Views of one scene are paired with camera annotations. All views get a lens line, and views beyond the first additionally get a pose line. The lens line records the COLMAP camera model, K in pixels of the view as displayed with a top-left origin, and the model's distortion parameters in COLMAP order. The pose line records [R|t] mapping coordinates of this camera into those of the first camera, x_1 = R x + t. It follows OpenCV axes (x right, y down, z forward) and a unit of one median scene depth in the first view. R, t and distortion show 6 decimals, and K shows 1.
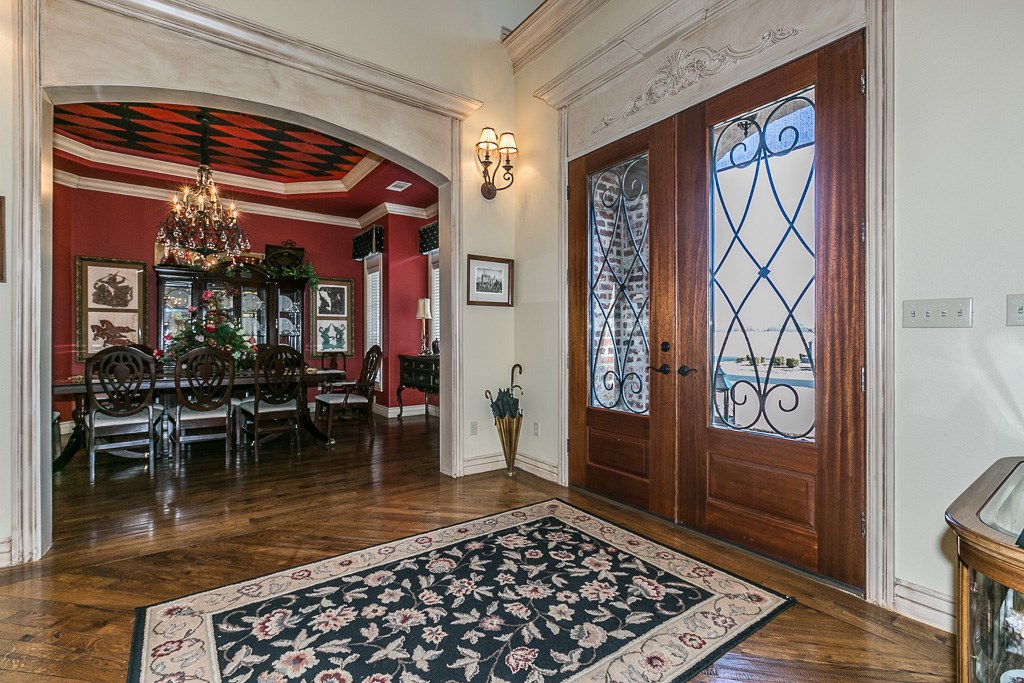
lens RADIAL K [[459.5, 0, 508.8], [0, 459.5, 339.4], [0, 0, 1]] dist [-0.011915, 0.001365]
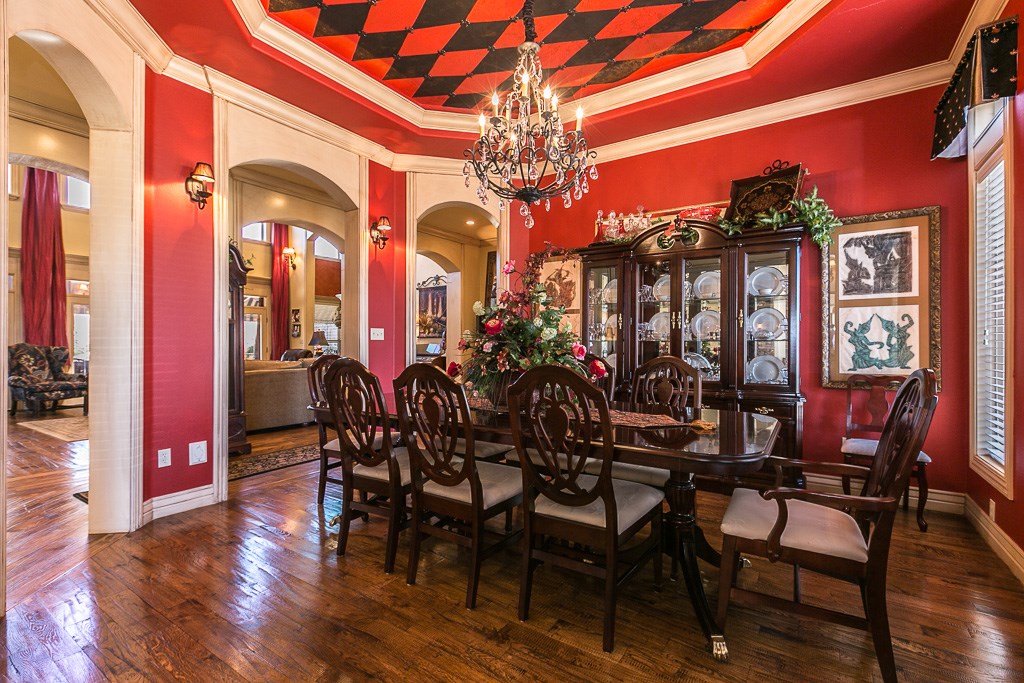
lens RADIAL K [[459.5, 0, 517.8], [0, 459.5, 345.9], [0, 0, 1]] dist [-0.011915, 0.001365]
pose [[0.349069, 0.002460, -0.937094, -0.081681], [-0.001956, 0.999996, 0.001896, -0.002443], [0.937095, 0.001171, 0.349072, 0.506274]]
